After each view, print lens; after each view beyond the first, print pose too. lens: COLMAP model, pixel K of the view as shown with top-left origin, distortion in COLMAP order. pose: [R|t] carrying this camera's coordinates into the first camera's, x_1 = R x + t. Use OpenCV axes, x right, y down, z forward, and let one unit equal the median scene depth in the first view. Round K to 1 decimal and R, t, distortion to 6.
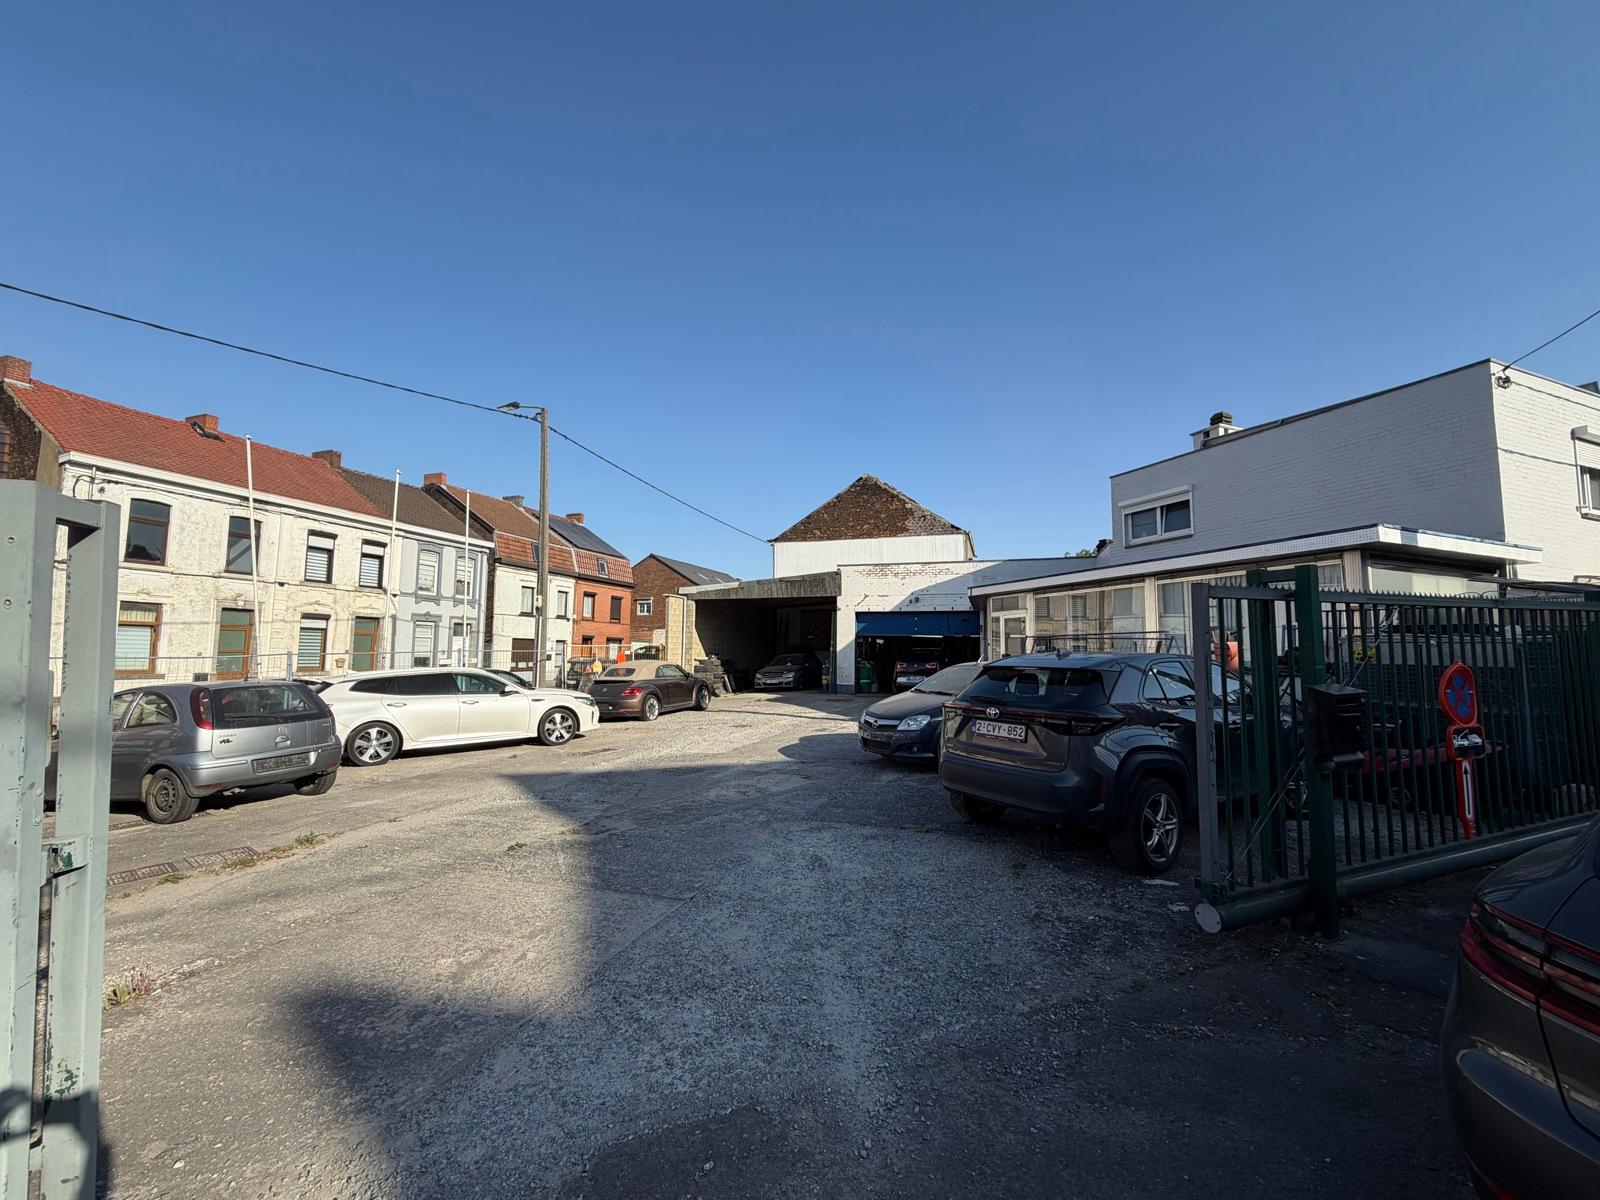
lens RADIAL K [[634.8, 0, 793.9], [0, 634.8, 599.4], [0, 0, 1]] dist [0.000329, -0.000397]
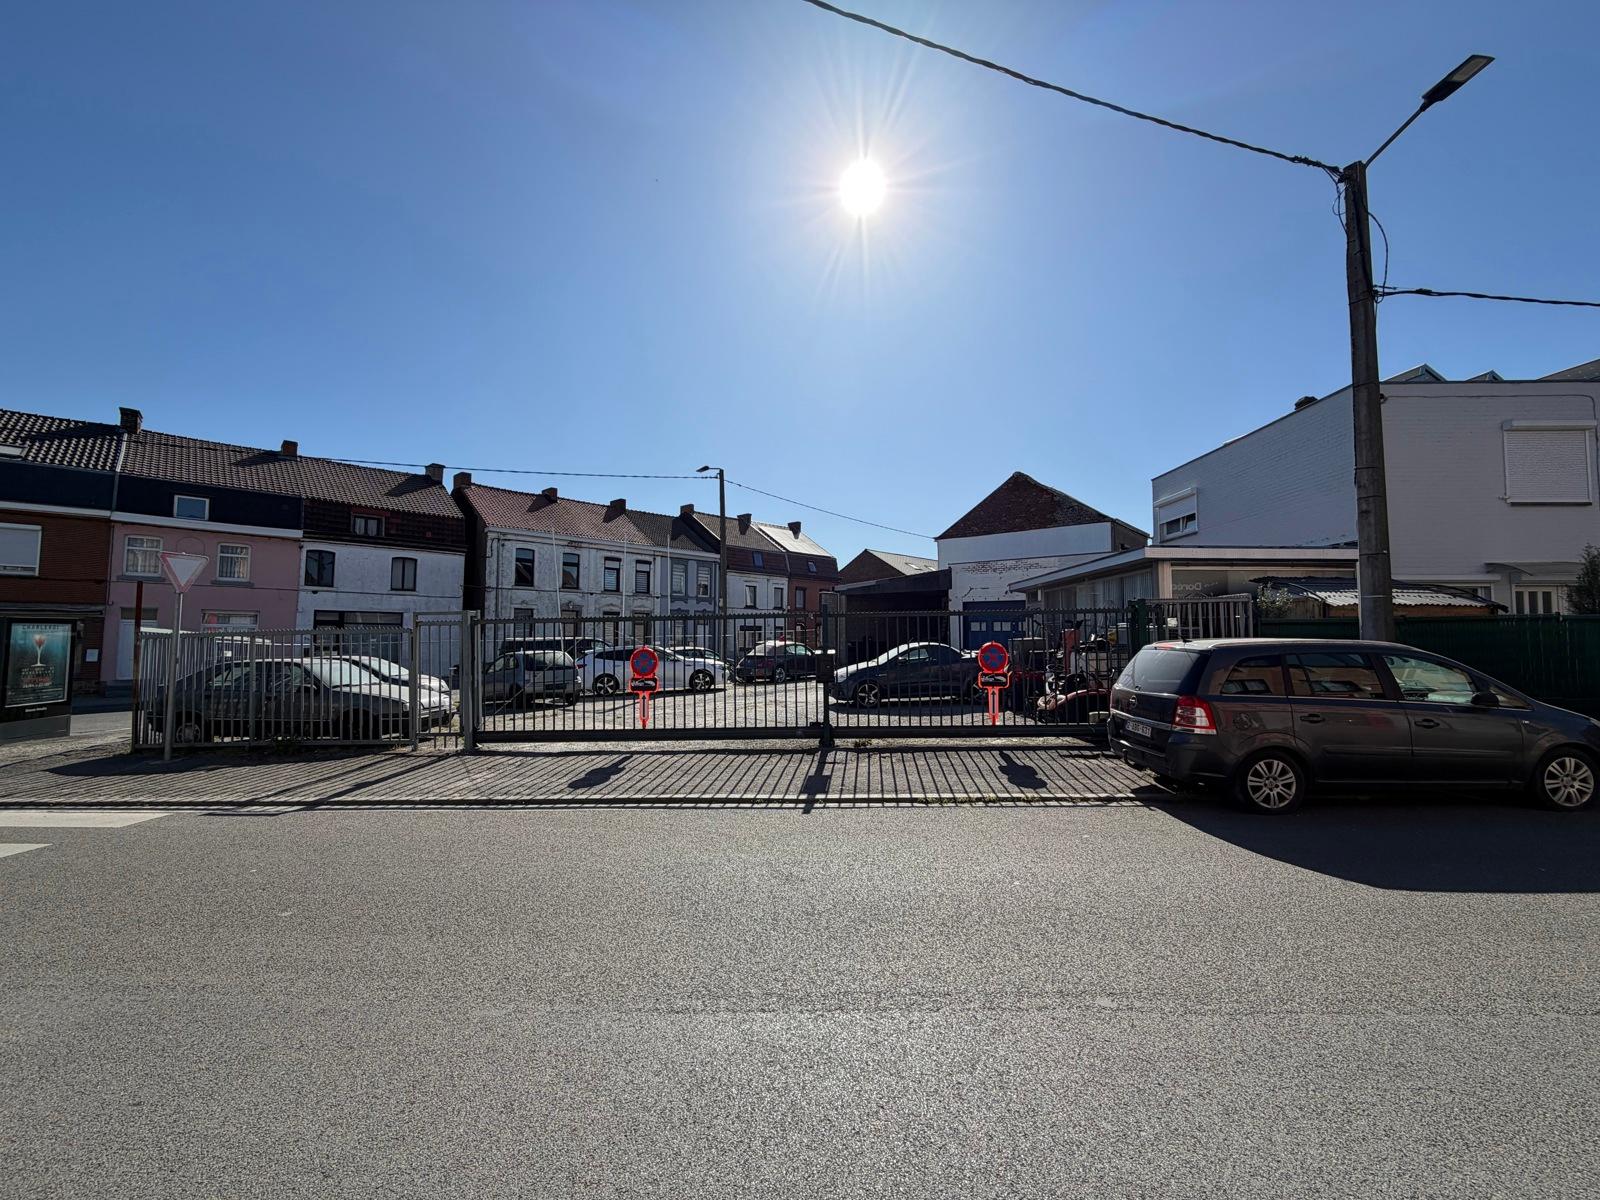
lens RADIAL K [[636.7, 0, 794.0], [0, 636.7, 594.4], [0, 0, 1]] dist [-0.000104, 0.000076]
pose [[0.912630, -0.031081, -0.407603, 0.282096], [0.039014, 0.999176, 0.011161, -0.020237], [0.406920, -0.026088, 0.913091, -0.224328]]
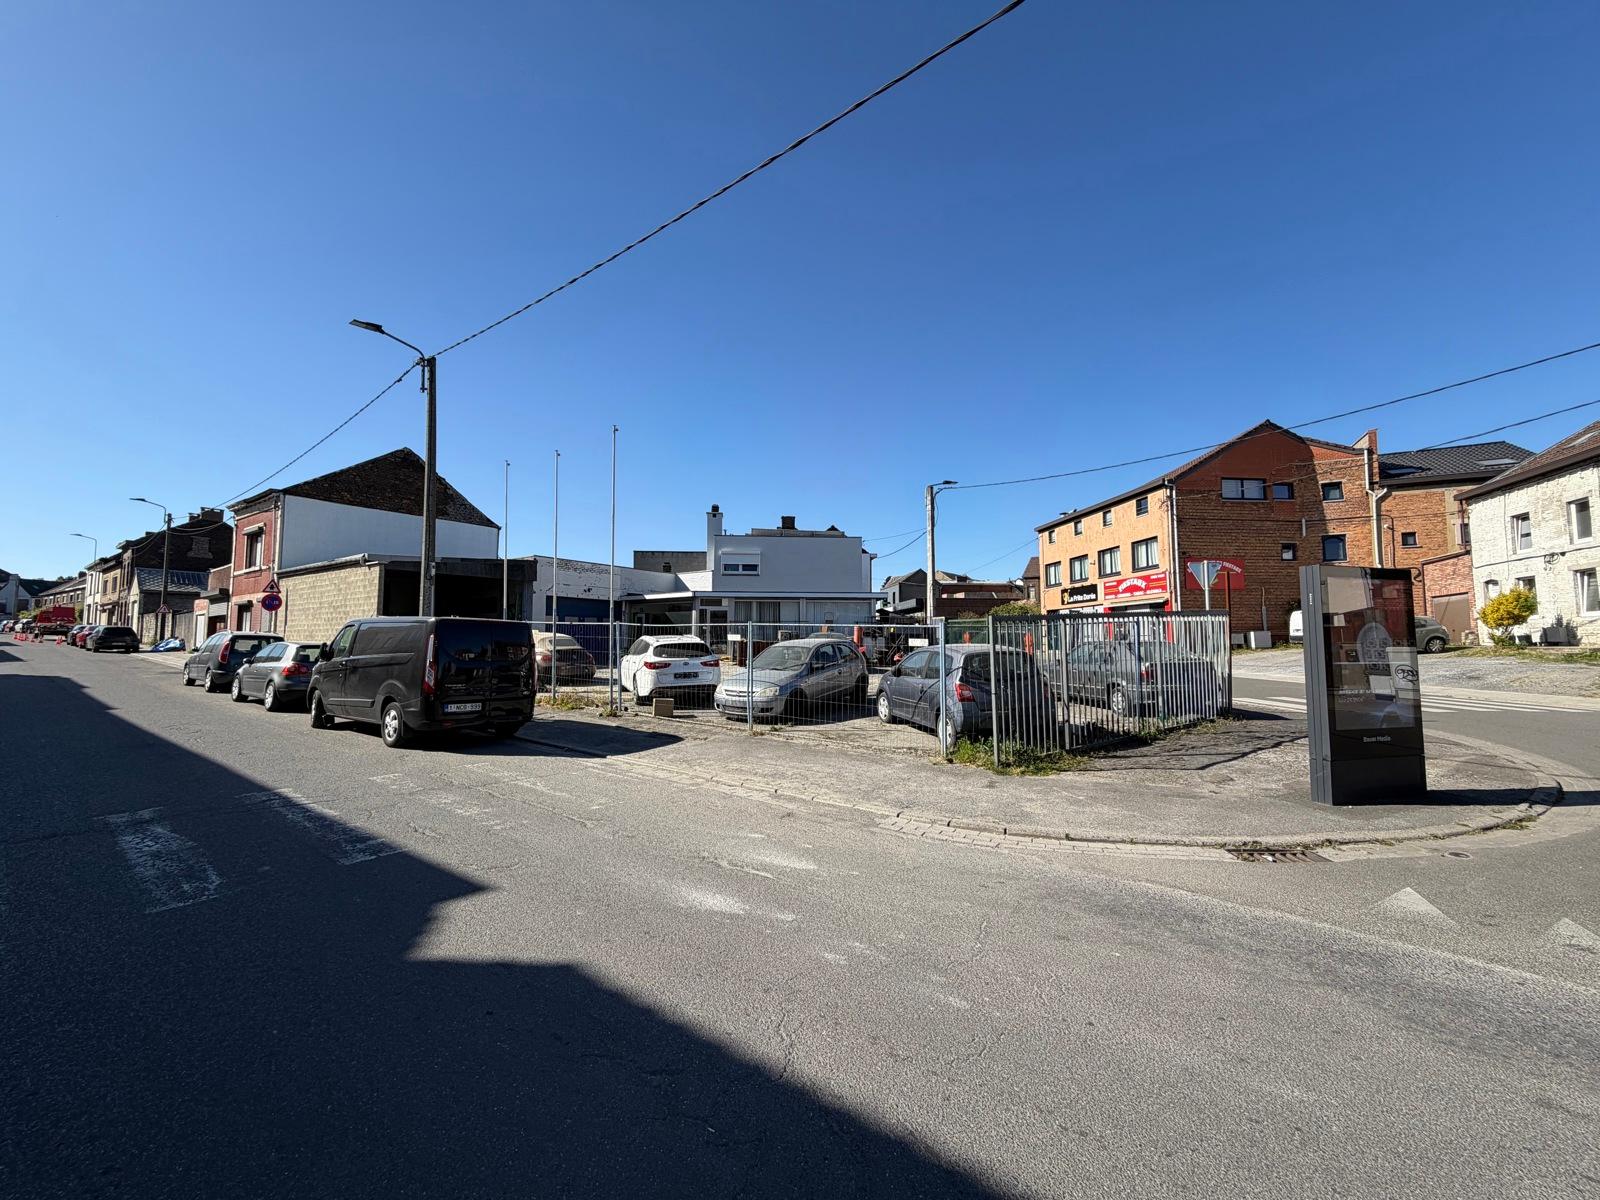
lens RADIAL K [[636.7, 0, 794.0], [0, 636.7, 594.4], [0, 0, 1]] dist [-0.000104, 0.000076]
pose [[0.287577, 0.066505, 0.955446, -0.892021], [-0.084644, 0.995448, -0.043812, 0.028976], [-0.954010, -0.068274, 0.291897, 0.171944]]
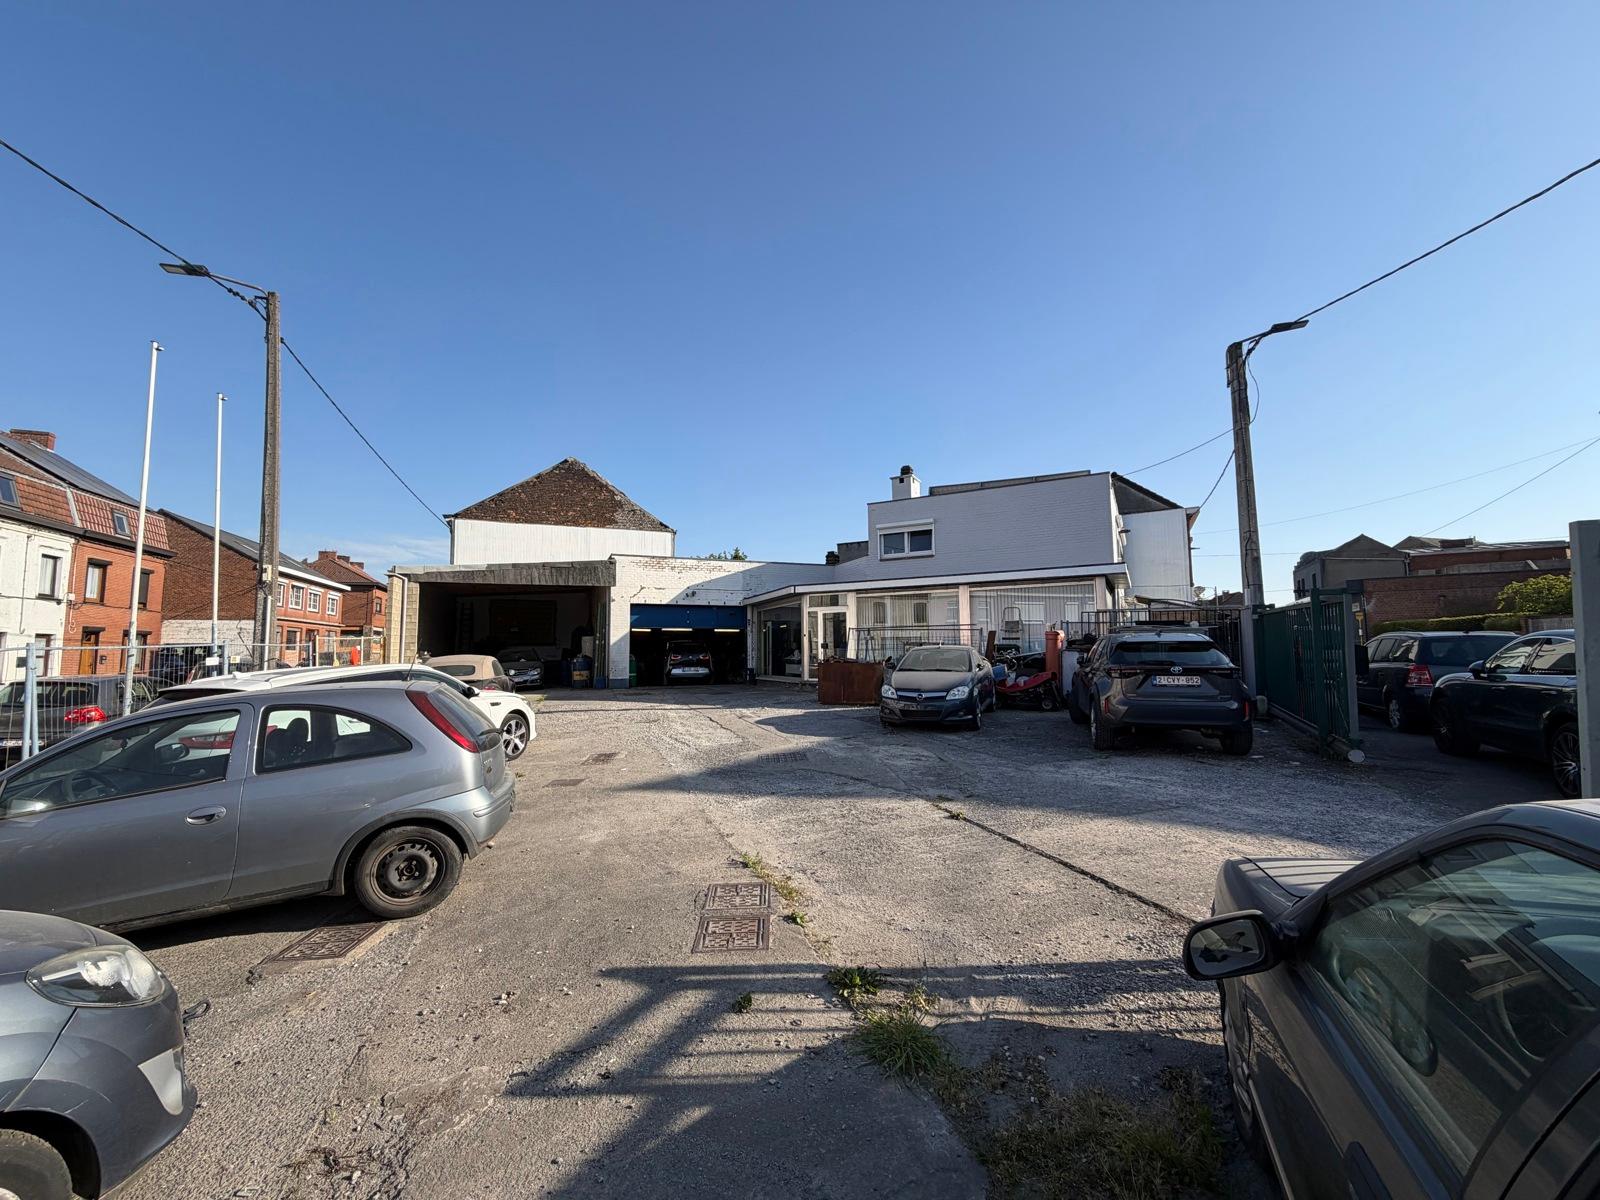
lens RADIAL K [[634.8, 0, 793.9], [0, 634.8, 599.4], [0, 0, 1]] dist [0.000329, -0.000397]
pose [[0.769251, 0.036196, 0.637920, -0.313459], [-0.039010, 0.999192, -0.009654, 0.012146], [-0.637755, -0.017459, 0.770042, 0.086036]]
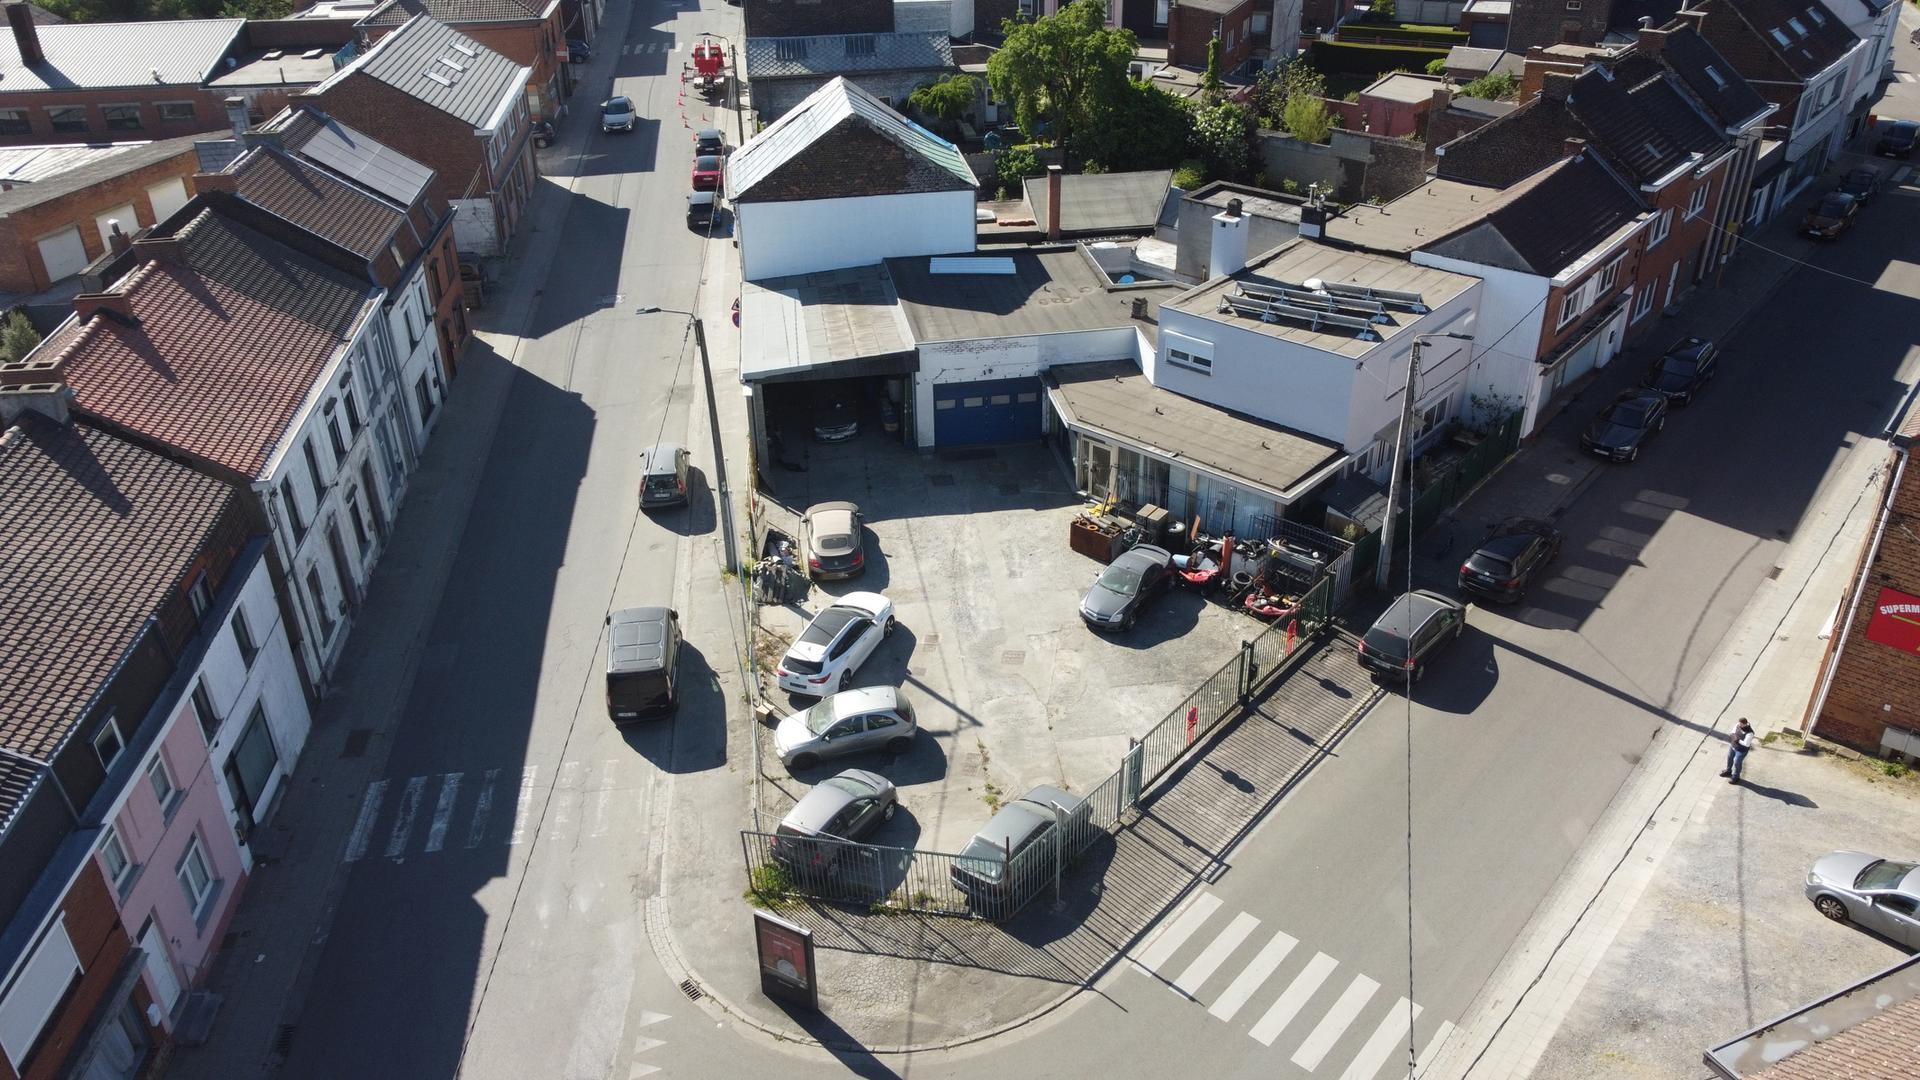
lens RADIAL K [[1471.0, 0, 969.6], [0, 1471.0, 526.8], [0, 0, 1]] dist [0.002487, -0.004248]
pose [[0.885396, -0.248562, 0.392799, -0.833766], [-0.019373, 0.824558, 0.565446, -1.120680], [-0.464433, -0.508254, 0.725245, -0.894248]]
